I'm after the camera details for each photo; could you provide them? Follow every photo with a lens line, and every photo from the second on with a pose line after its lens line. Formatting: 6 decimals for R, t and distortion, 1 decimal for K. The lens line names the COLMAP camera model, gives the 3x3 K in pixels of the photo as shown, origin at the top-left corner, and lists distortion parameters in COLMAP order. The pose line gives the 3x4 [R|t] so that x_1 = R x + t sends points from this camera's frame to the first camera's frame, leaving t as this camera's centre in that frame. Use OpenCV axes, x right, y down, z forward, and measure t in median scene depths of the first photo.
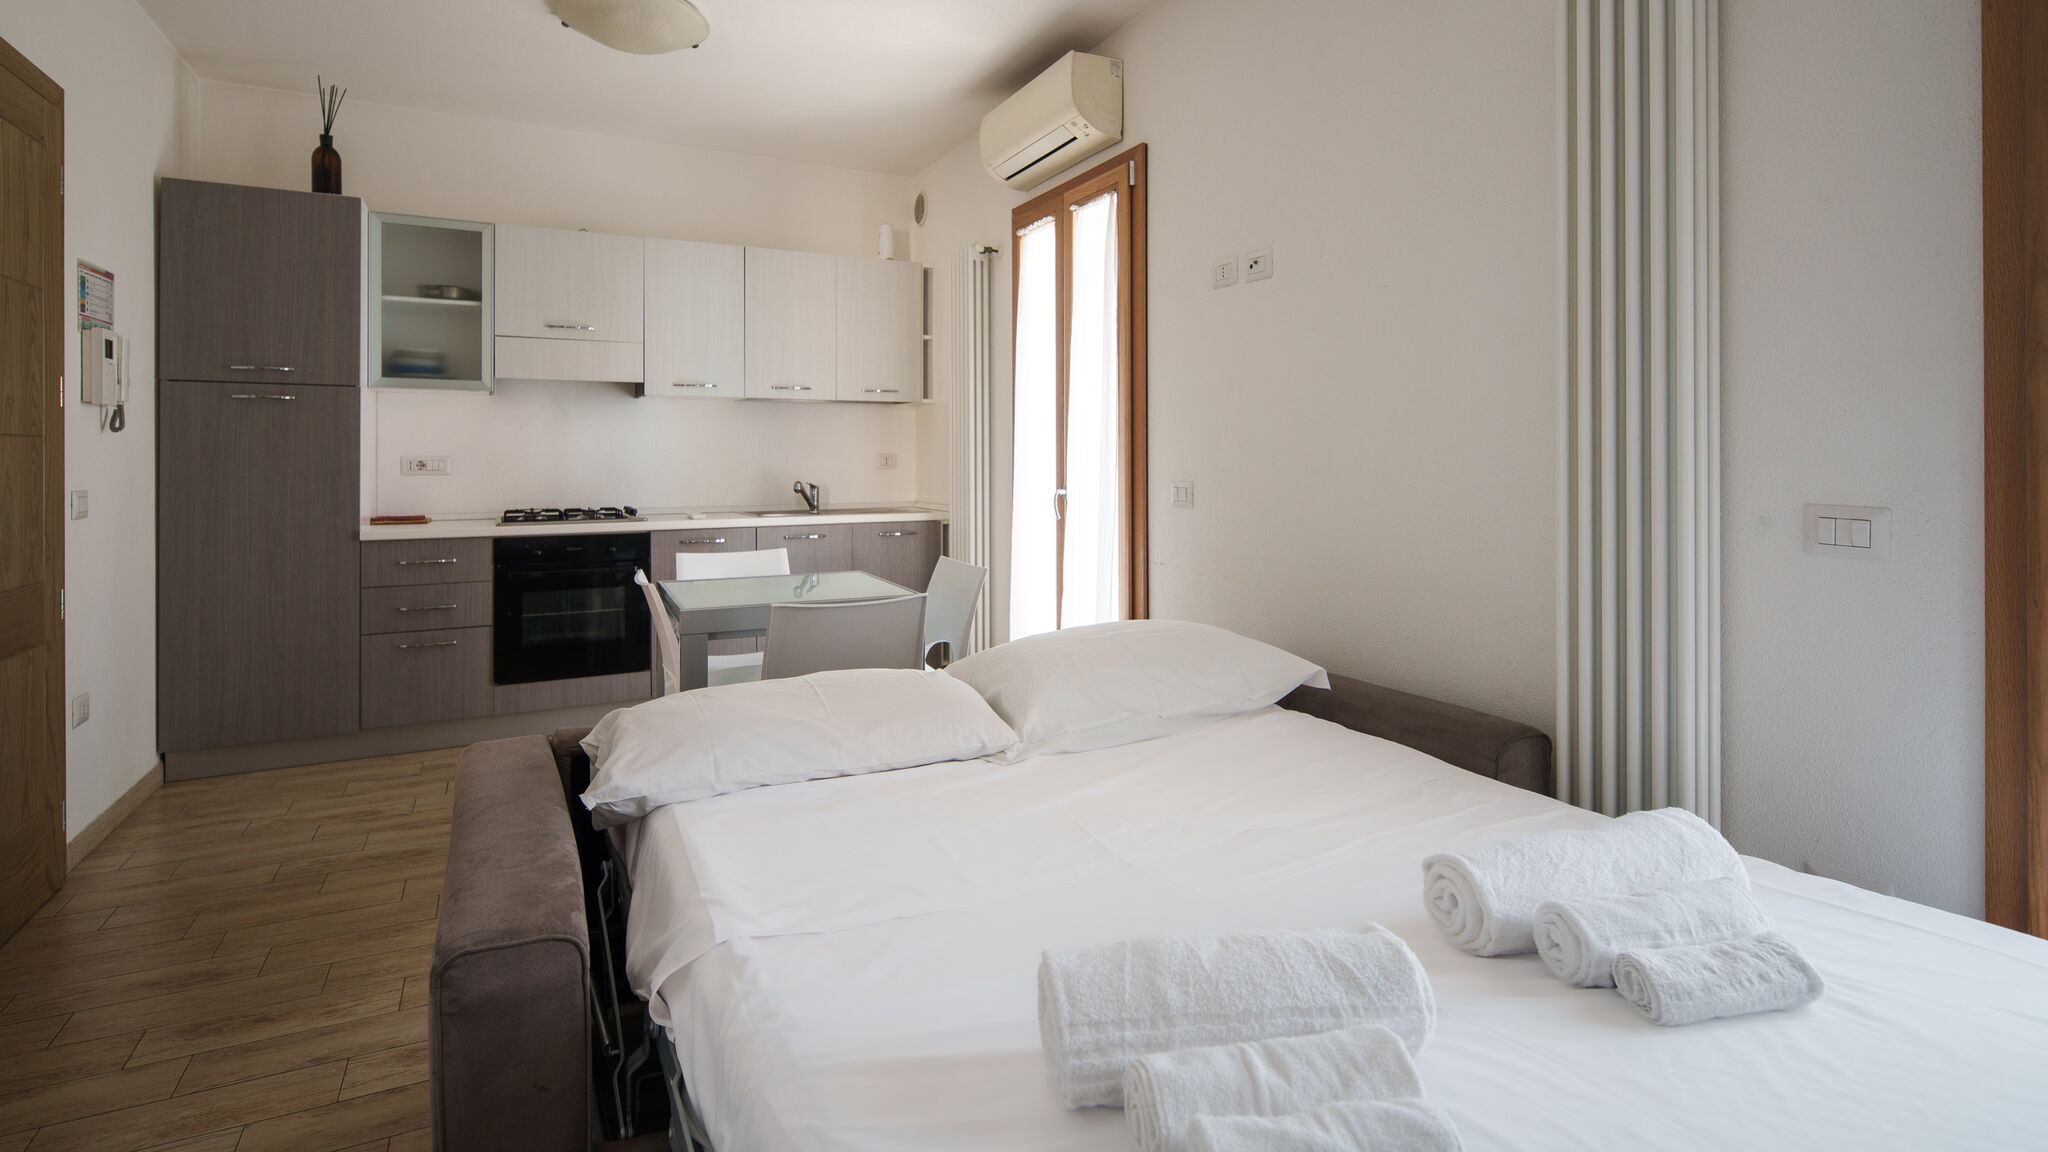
lens RADIAL K [[997.3, 0, 1015.5], [0, 997.3, 455.9], [0, 0, 1]] dist [0.004201, -0.004774]
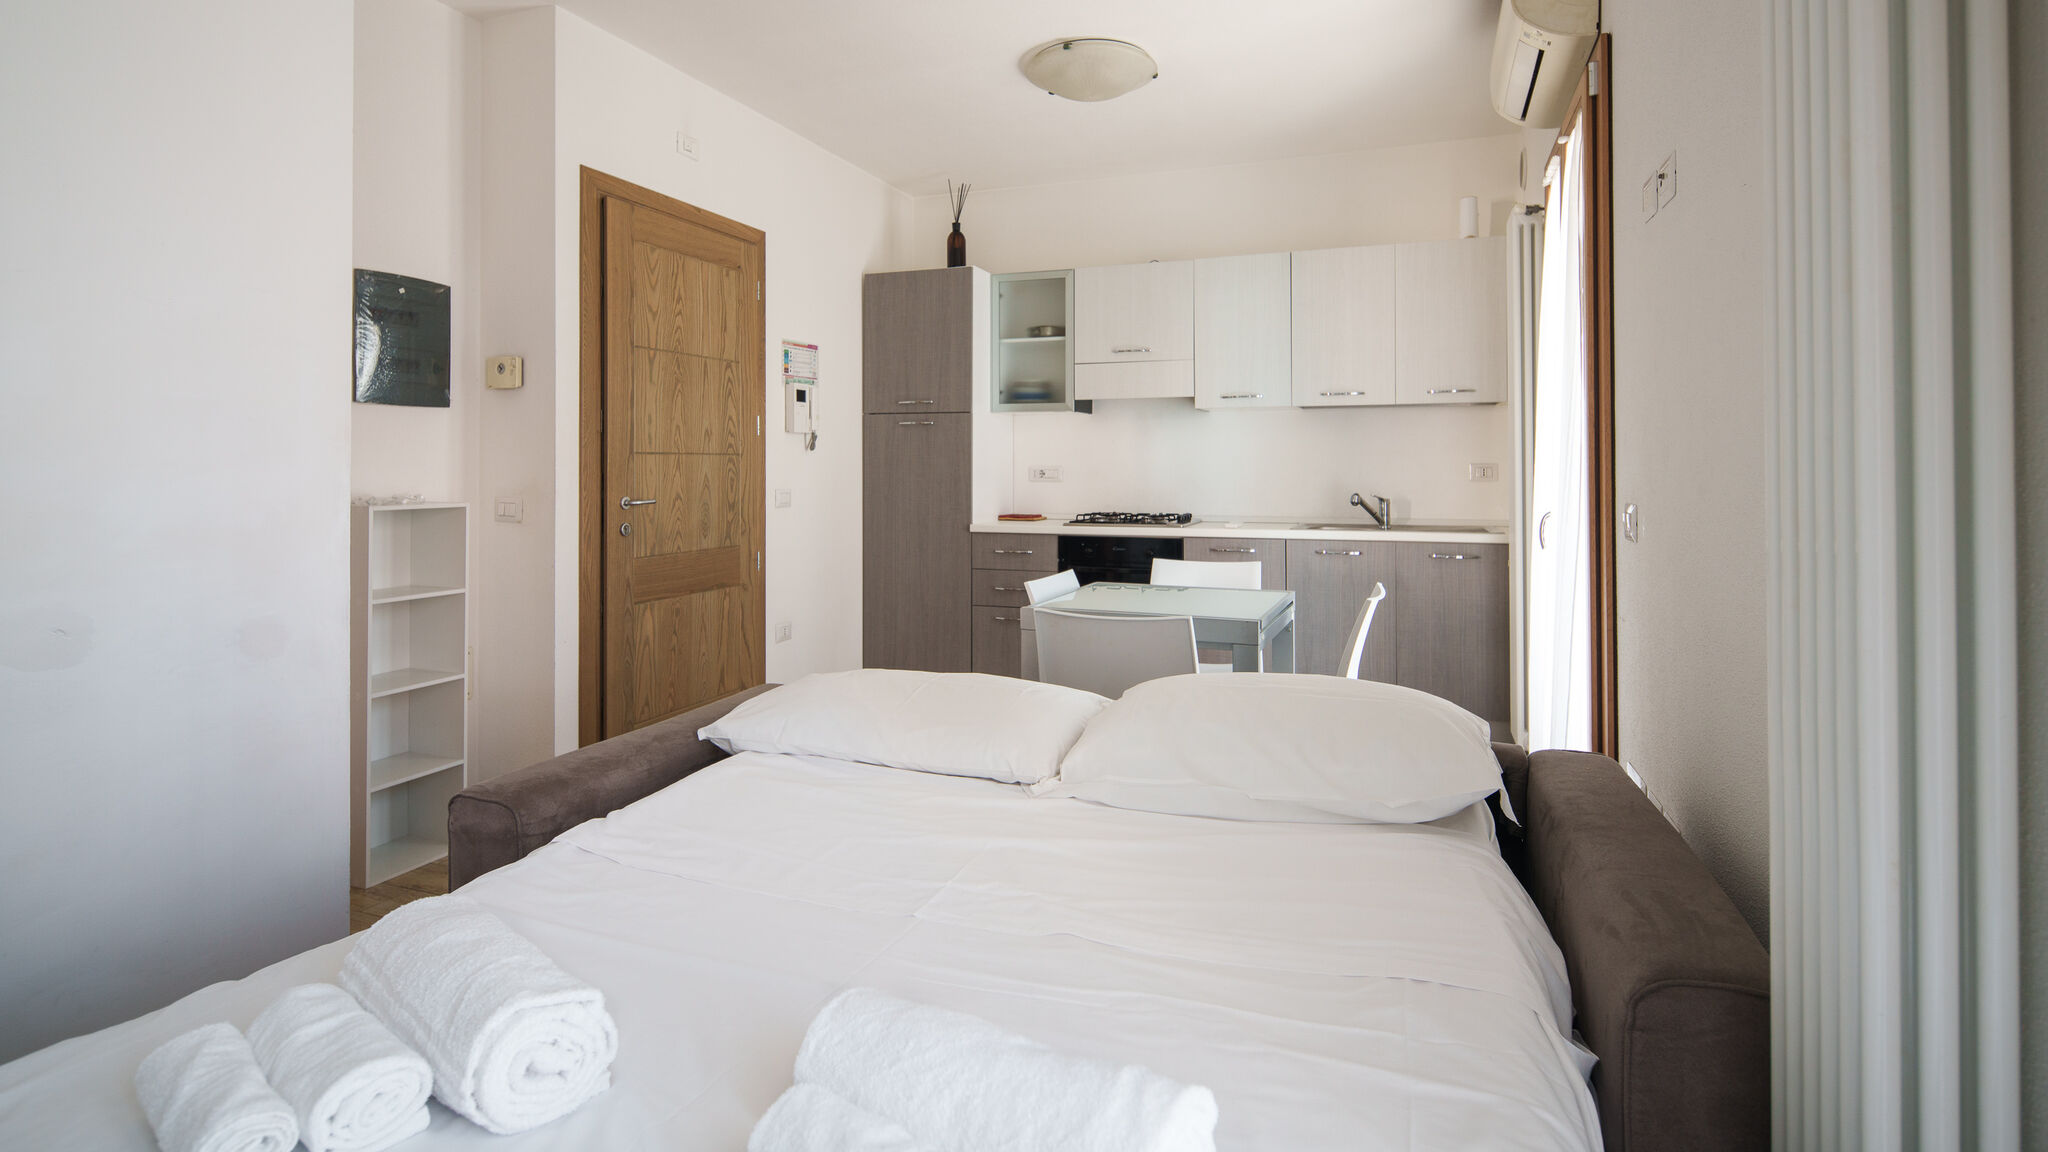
lens RADIAL K [[997.3, 0, 1008.4], [0, 997.3, 452.8], [0, 0, 1]] dist [0.004201, -0.004774]
pose [[0.667270, -0.009730, -0.744752, 0.305466], [0.001029, 0.999926, -0.012142, -0.001553], [0.744815, 0.007335, 0.667231, 0.160635]]
